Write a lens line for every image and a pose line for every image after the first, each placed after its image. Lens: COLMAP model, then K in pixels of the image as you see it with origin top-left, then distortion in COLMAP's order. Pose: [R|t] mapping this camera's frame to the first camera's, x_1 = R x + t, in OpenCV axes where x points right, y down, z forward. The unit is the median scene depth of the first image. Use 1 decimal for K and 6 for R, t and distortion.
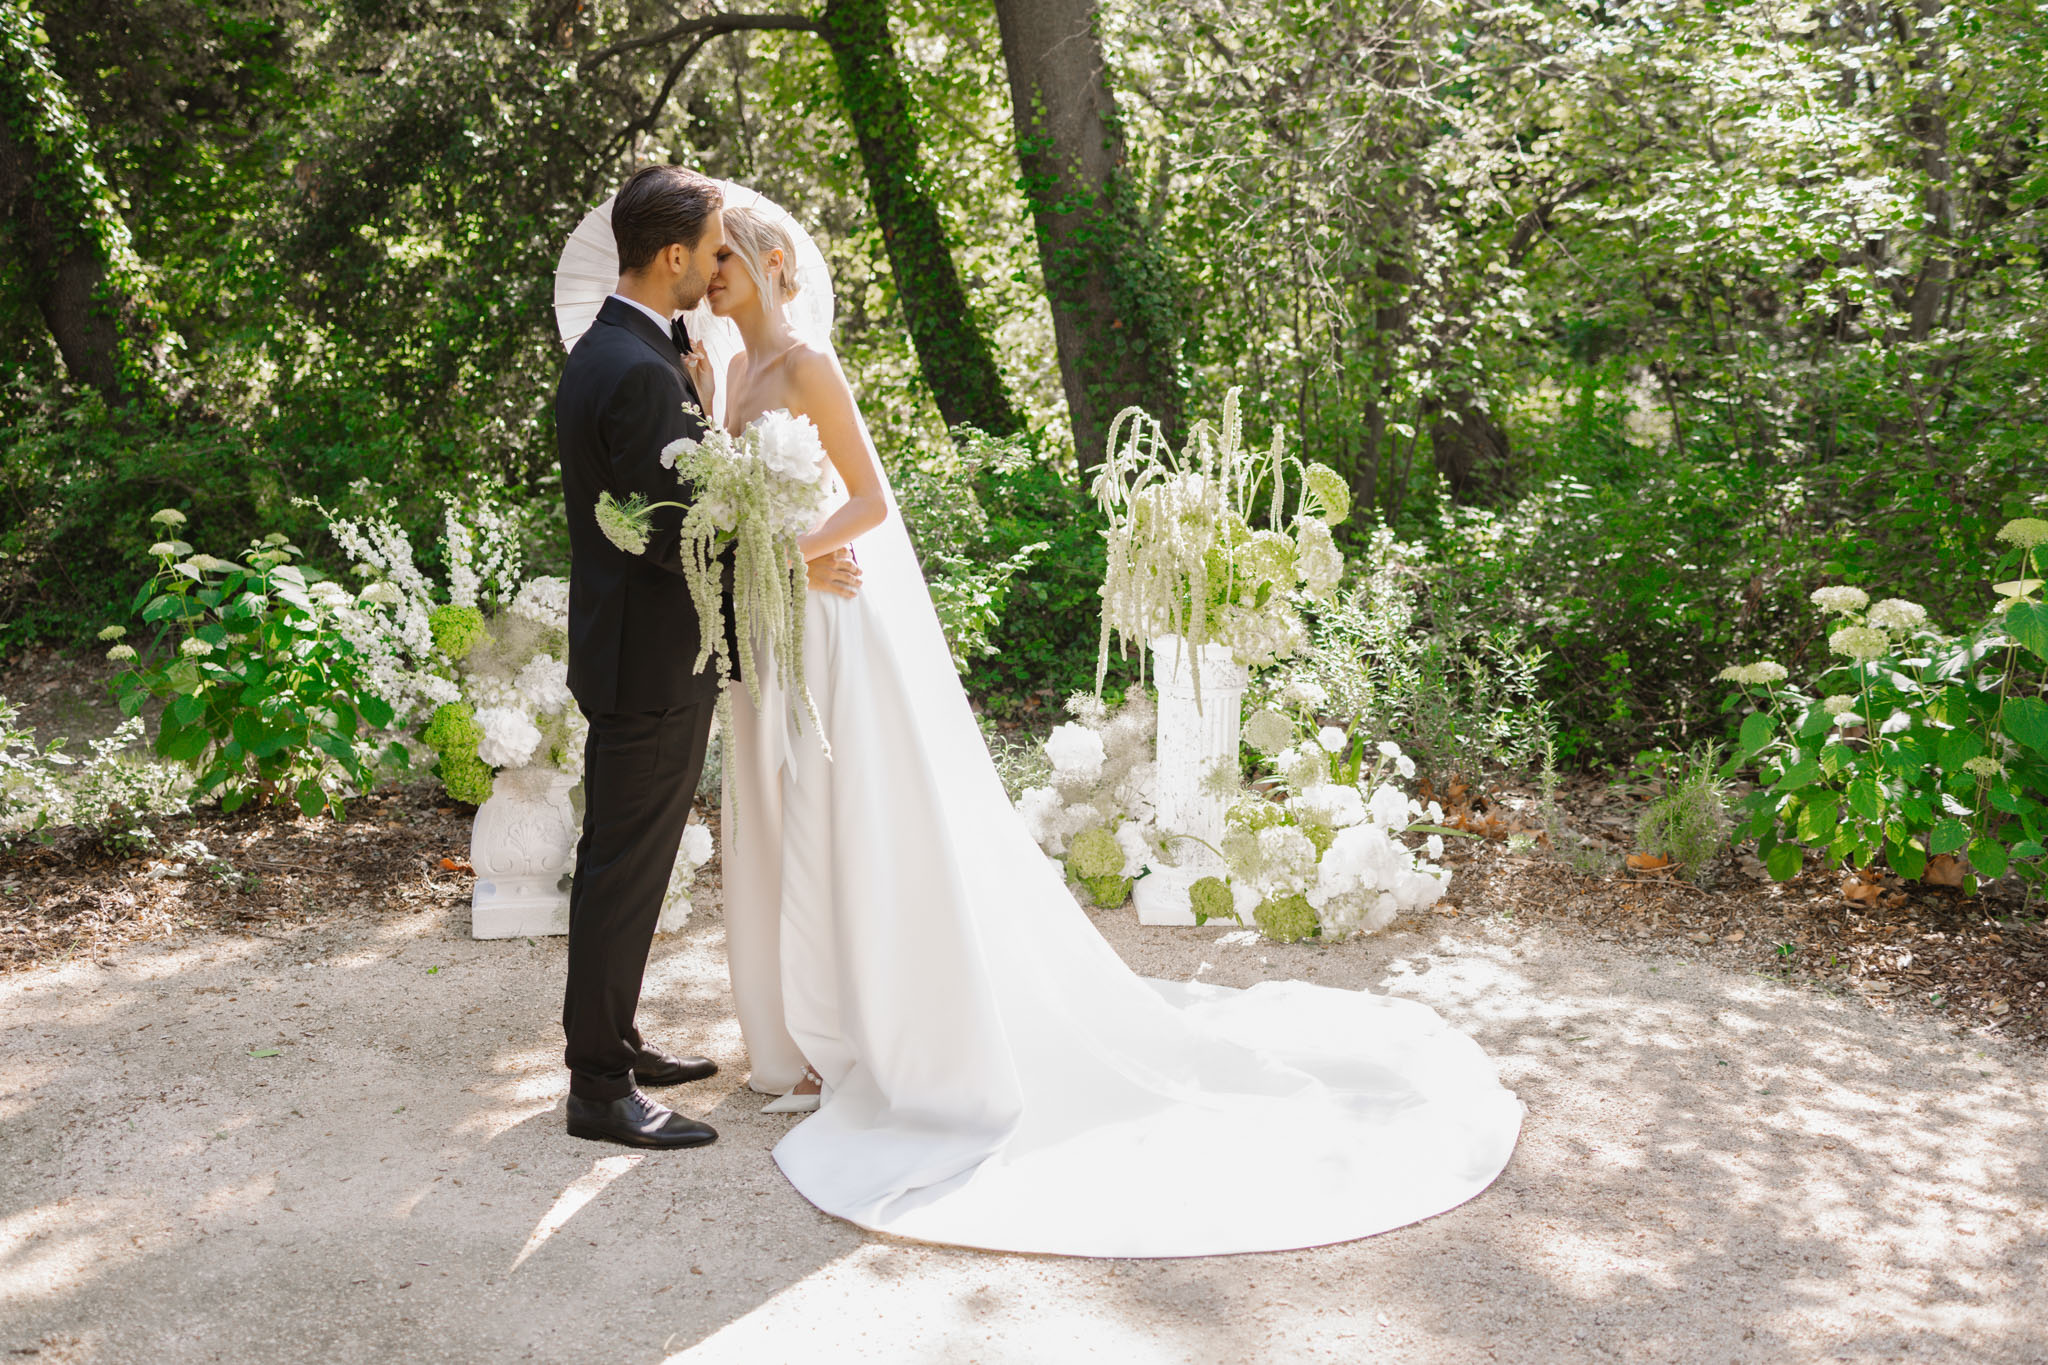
lens RADIAL K [[2074.7, 0, 1020.4], [0, 2074.7, 678.6], [0, 0, 1]] dist [0.002129, 0.000000]
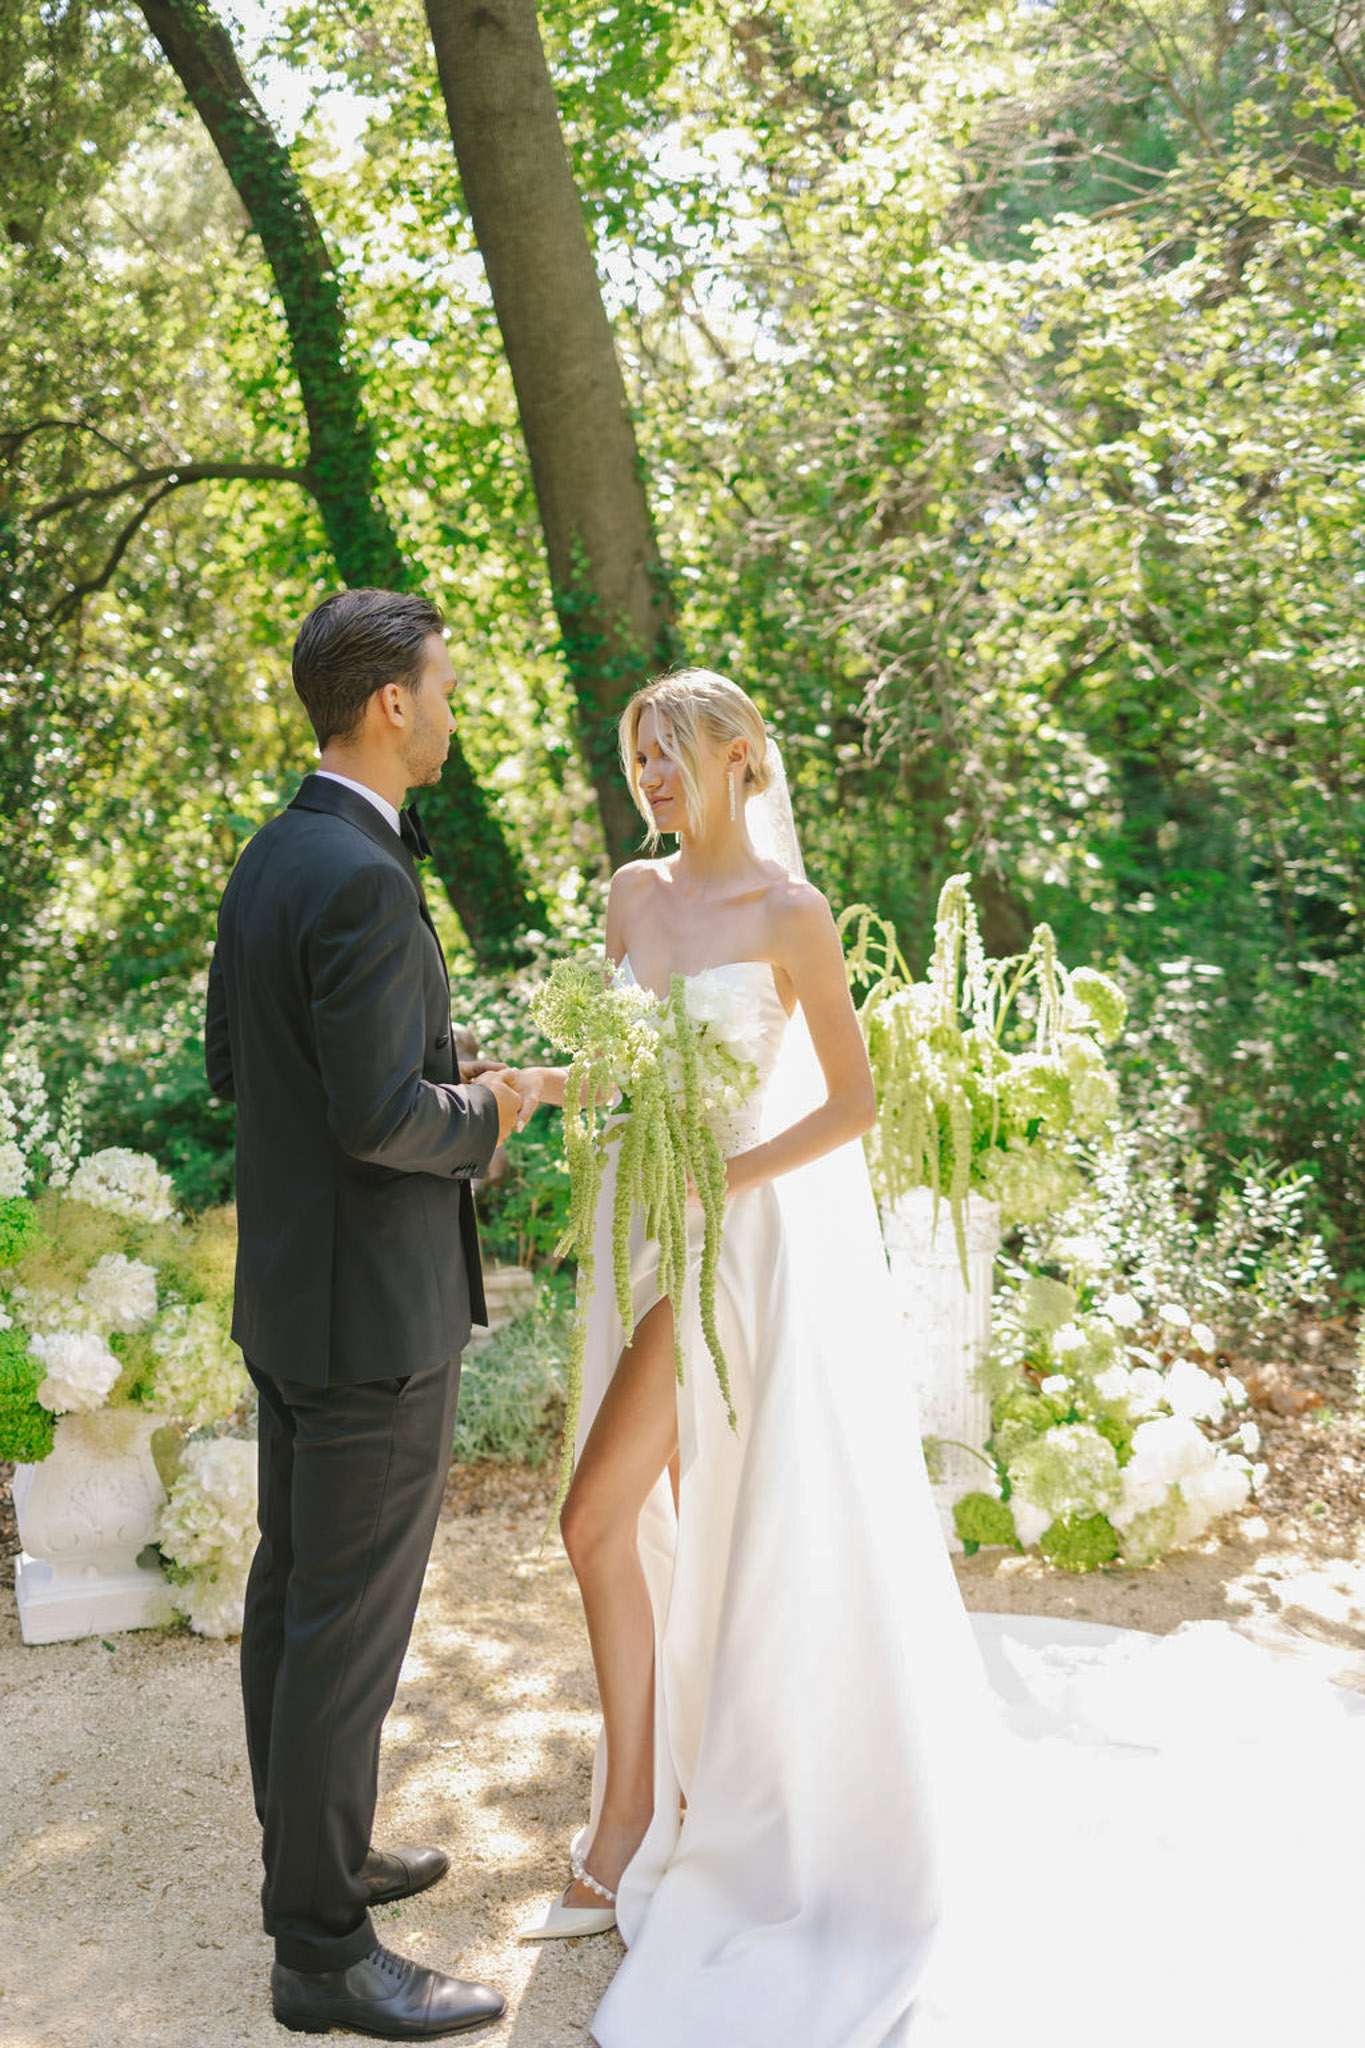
lens RADIAL K [[2074.7, 0, 688.4], [0, 2074.7, 1018.8], [0, 0, 1]] dist [0.002129, 0.000000]
pose [[0.990212, -0.031649, 0.135938, -0.122035], [0.040296, 0.997304, -0.061334, -0.041222], [-0.133630, 0.066211, 0.988817, 0.222364]]
